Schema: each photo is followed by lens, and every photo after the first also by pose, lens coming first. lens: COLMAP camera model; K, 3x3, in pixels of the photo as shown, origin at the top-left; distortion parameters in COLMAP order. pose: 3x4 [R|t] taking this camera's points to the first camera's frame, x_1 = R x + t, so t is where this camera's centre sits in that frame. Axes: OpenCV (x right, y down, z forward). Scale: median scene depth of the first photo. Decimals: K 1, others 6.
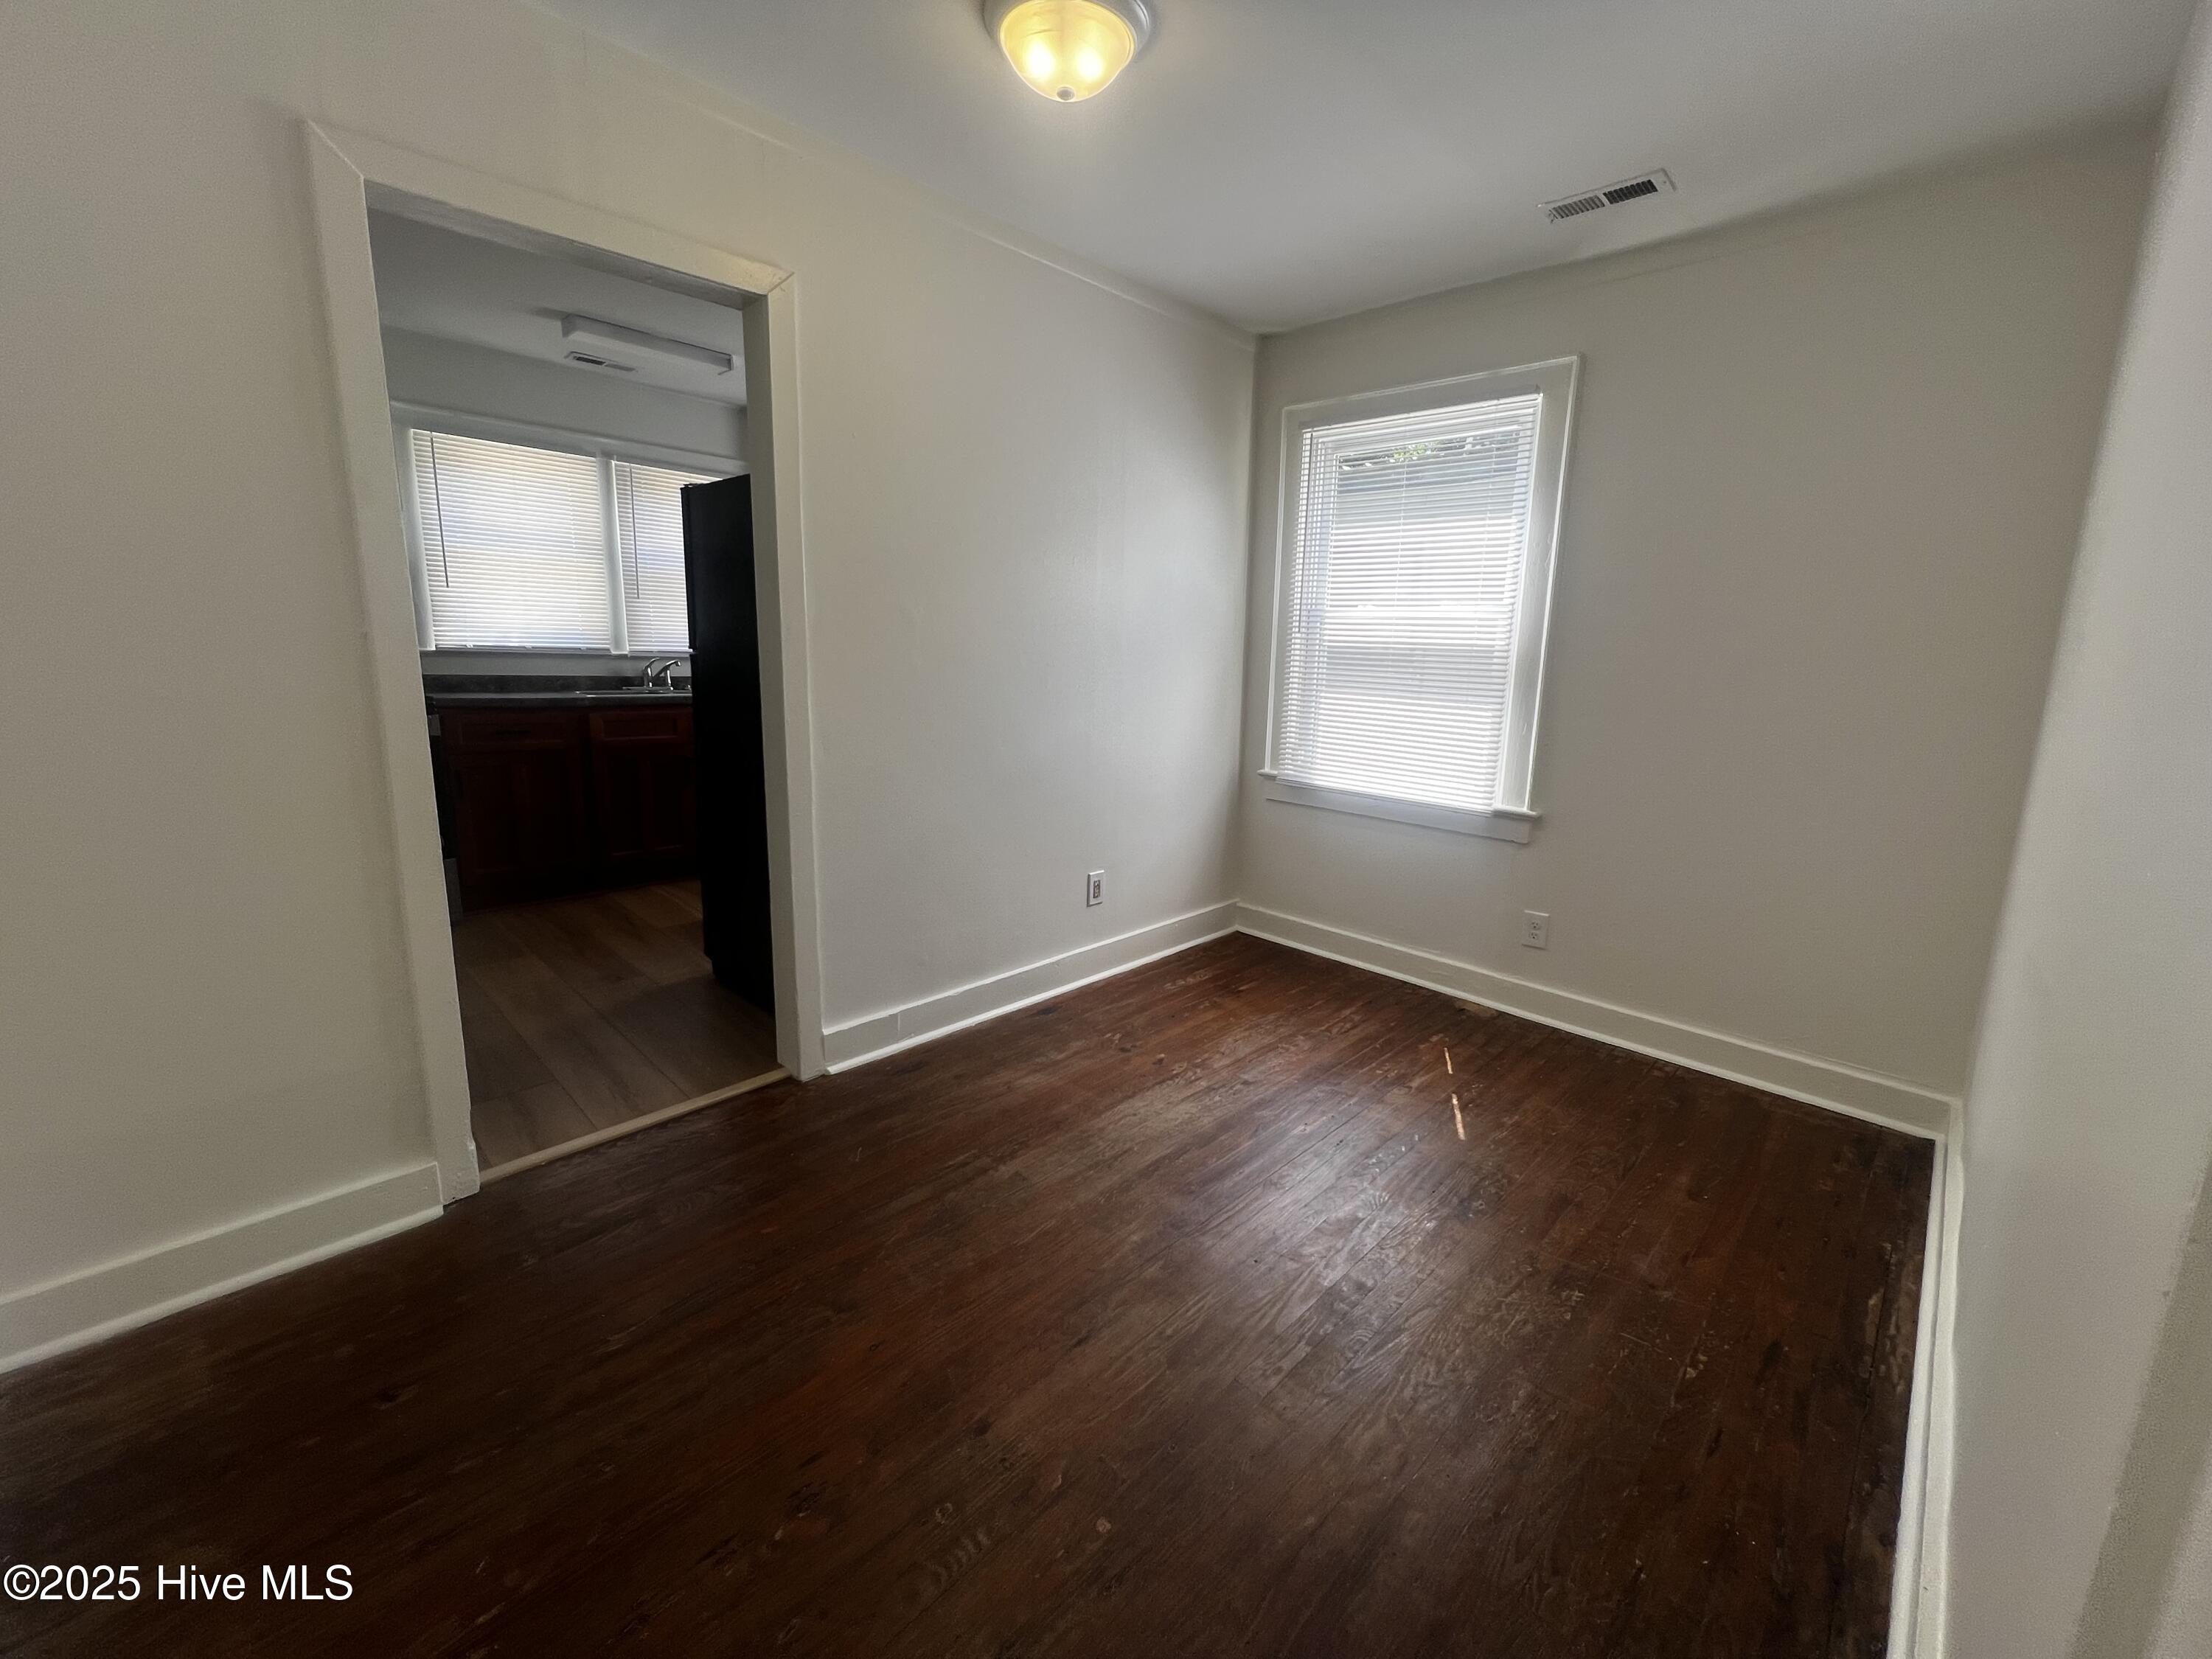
lens RADIAL K [[880.5, 0, 1084.9], [0, 880.5, 823.7], [0, 0, 1]] dist [-0.007778, 0.000443]
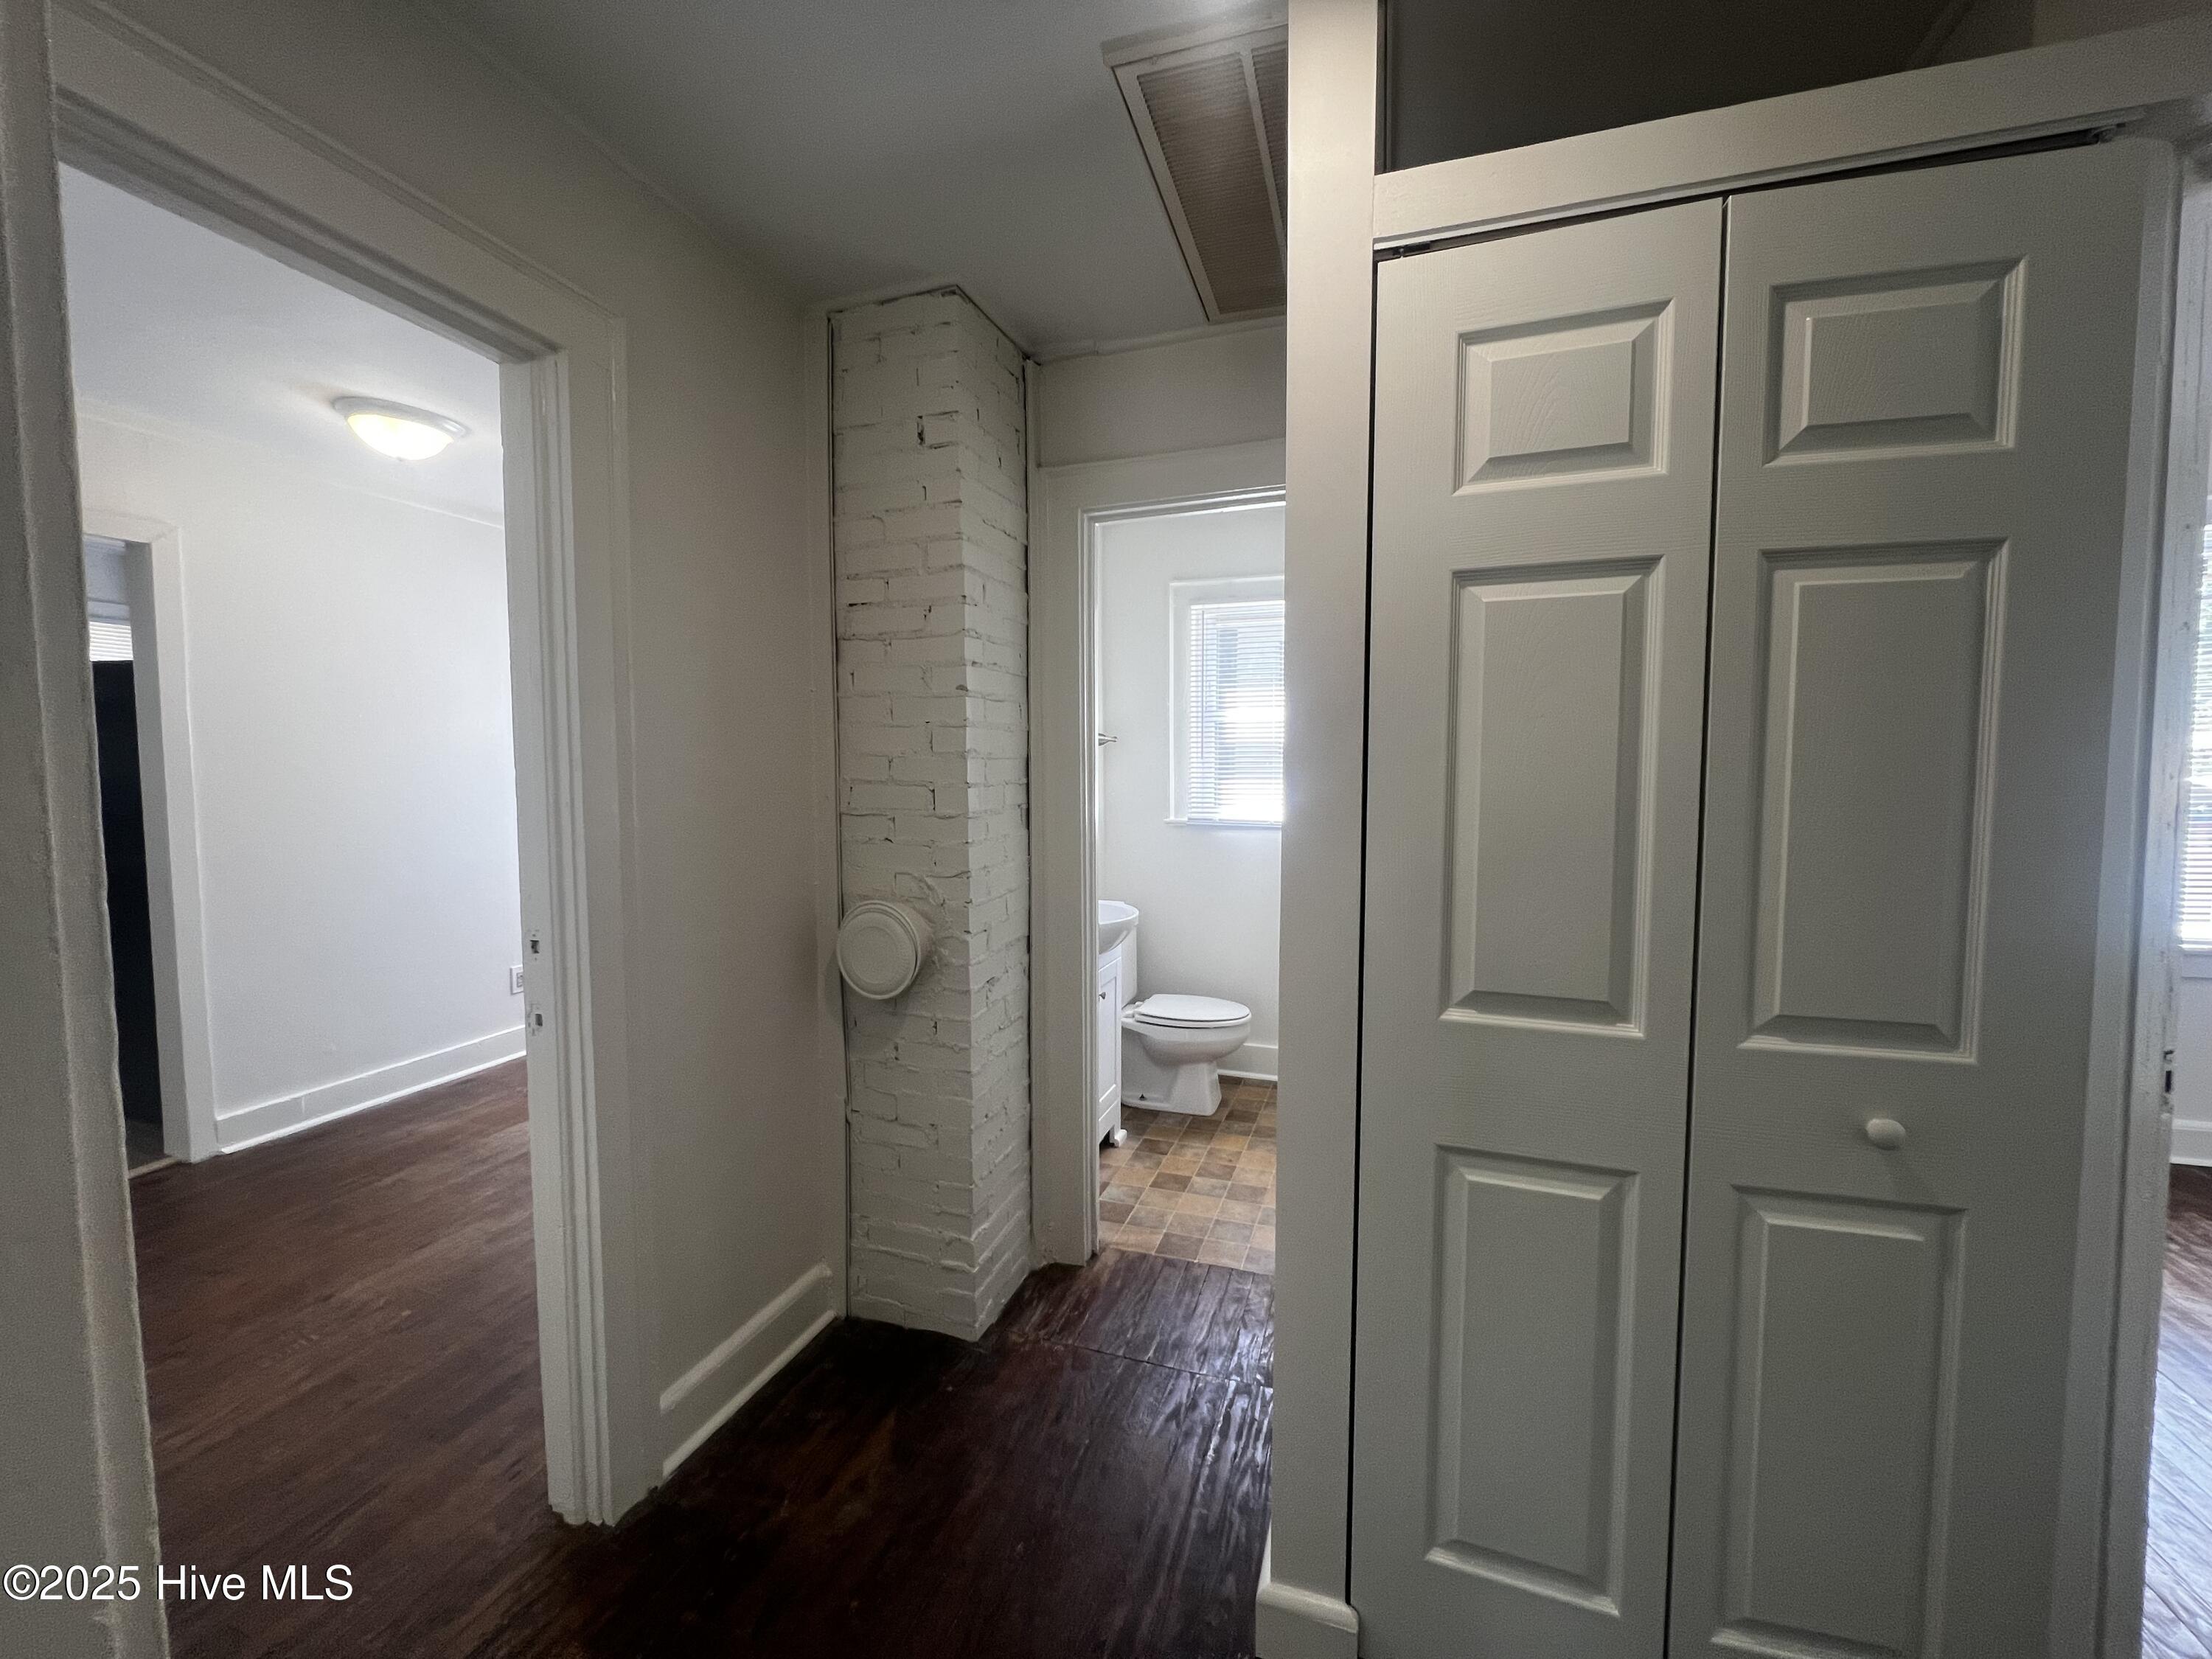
lens RADIAL K [[880.5, 0, 1114.0], [0, 880.5, 825.1], [0, 0, 1]] dist [-0.007778, 0.000443]
pose [[0.889165, -0.049341, 0.454918, 0.264141], [0.102699, 0.990325, -0.093319, 0.076397], [-0.445912, 0.129696, 0.885630, -0.640041]]
